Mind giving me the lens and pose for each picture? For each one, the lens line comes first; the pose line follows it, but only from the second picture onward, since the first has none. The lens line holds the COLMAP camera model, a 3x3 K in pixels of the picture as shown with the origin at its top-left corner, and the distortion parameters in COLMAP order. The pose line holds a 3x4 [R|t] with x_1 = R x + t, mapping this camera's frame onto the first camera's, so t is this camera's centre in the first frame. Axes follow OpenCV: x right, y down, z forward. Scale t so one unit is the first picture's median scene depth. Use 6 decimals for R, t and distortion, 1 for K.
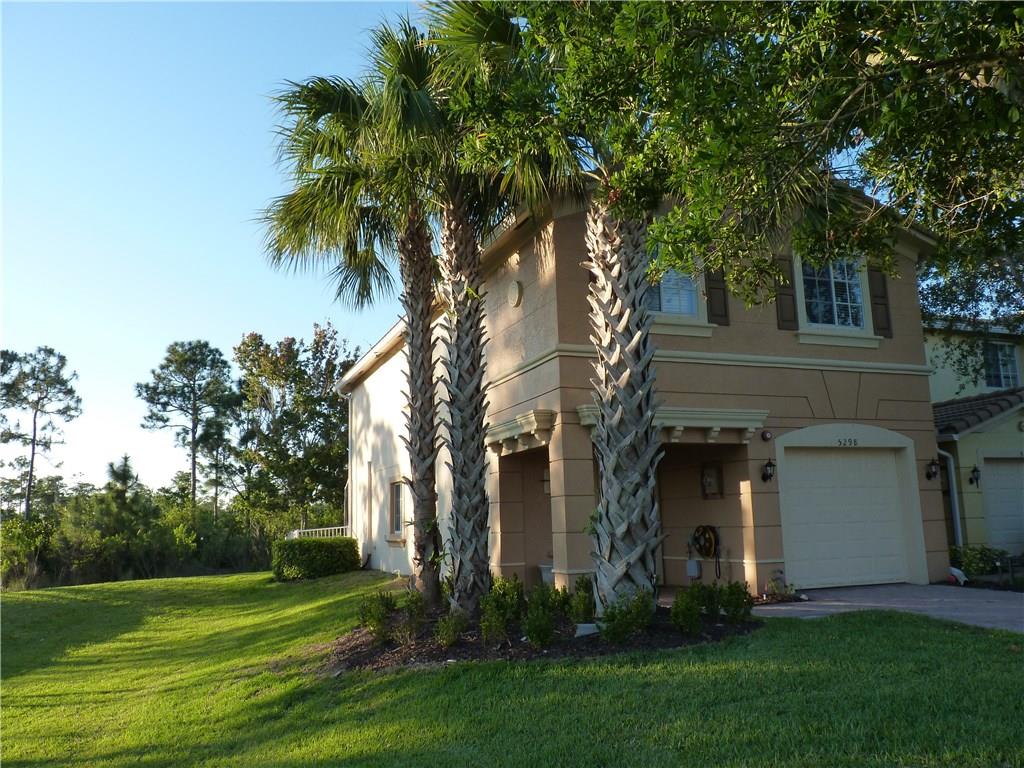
lens RADIAL K [[823.2, 0, 507.7], [0, 823.2, 382.0], [0, 0, 1]] dist [-0.025073, 0.009491]
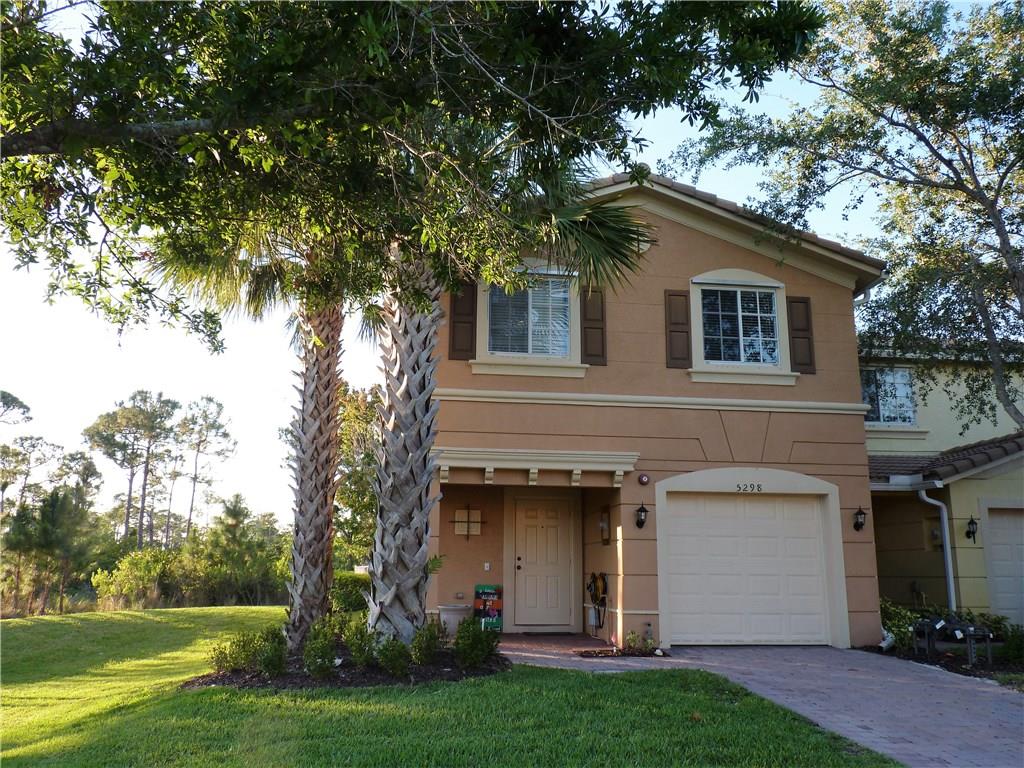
lens RADIAL K [[823.2, 0, 500.5], [0, 823.2, 382.3], [0, 0, 1]] dist [-0.025073, 0.009491]
pose [[0.967941, -0.018743, -0.250479, 0.371150], [0.005860, 0.998626, -0.052079, 0.001409], [0.251111, 0.048941, 0.966720, 0.026757]]
